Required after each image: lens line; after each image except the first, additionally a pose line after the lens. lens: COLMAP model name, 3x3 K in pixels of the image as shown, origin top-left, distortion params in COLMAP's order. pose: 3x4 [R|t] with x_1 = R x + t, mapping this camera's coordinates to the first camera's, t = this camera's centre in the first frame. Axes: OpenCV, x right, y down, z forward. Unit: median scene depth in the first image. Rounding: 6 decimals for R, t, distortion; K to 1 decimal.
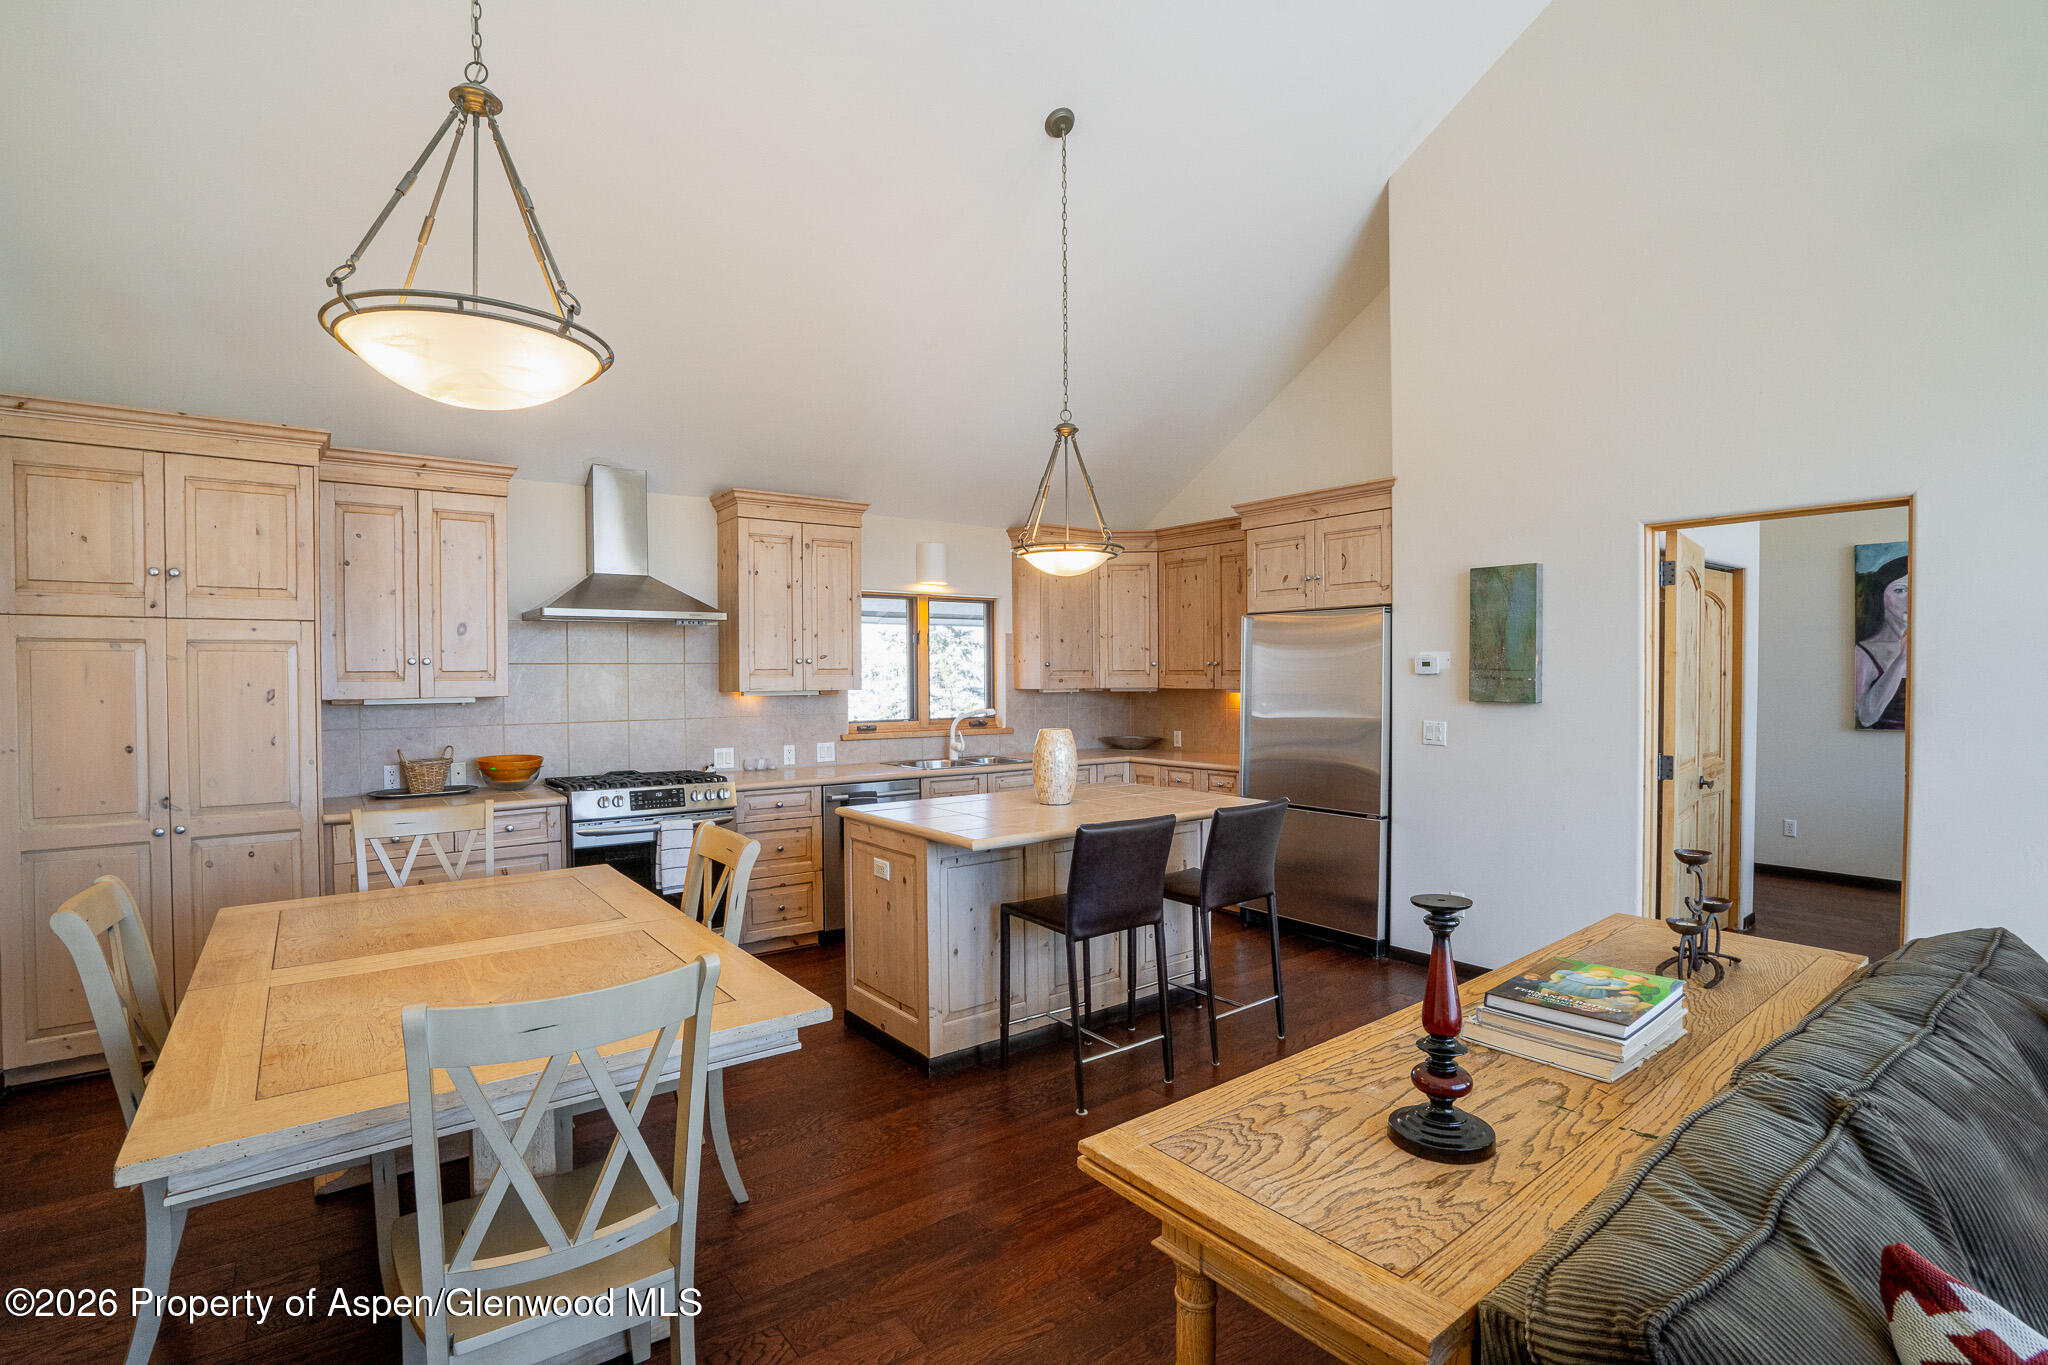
lens RADIAL K [[965.6, 0, 1013.4], [0, 965.6, 690.8], [0, 0, 1]] dist [-0.052529, 0.023100]
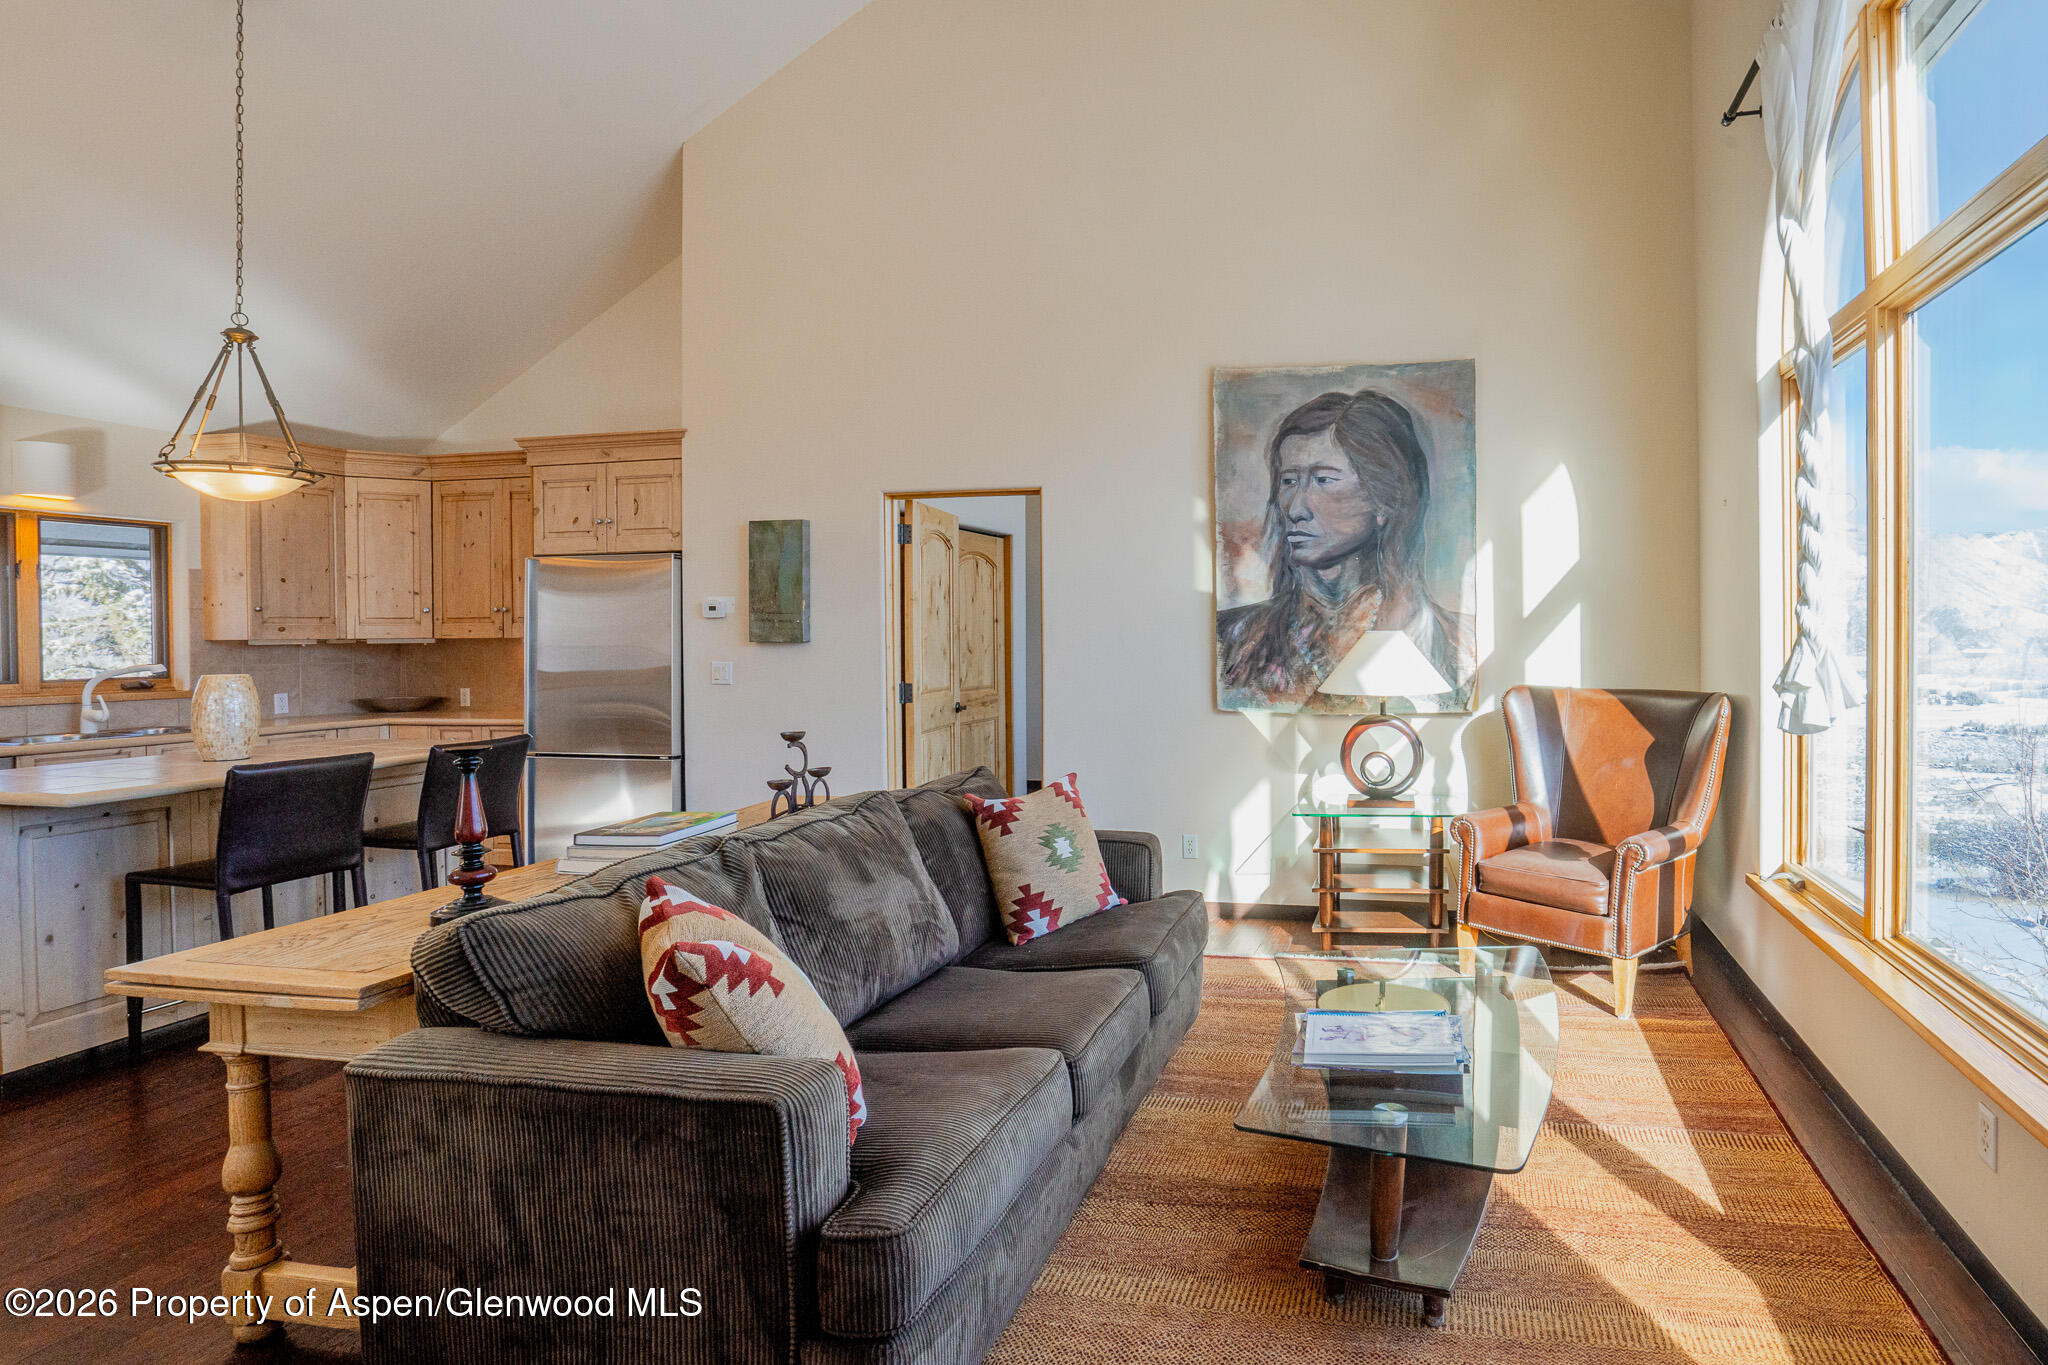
lens RADIAL K [[1094.7, 0, 1274.0], [0, 1094.7, 637.4], [0, 0, 1]] dist [-0.060358, 0.021986]
pose [[0.724615, -0.003157, 0.689147, 0.056959], [0.017619, 0.999748, -0.013945, 0.031487], [-0.688929, 0.022247, 0.724488, -0.291434]]
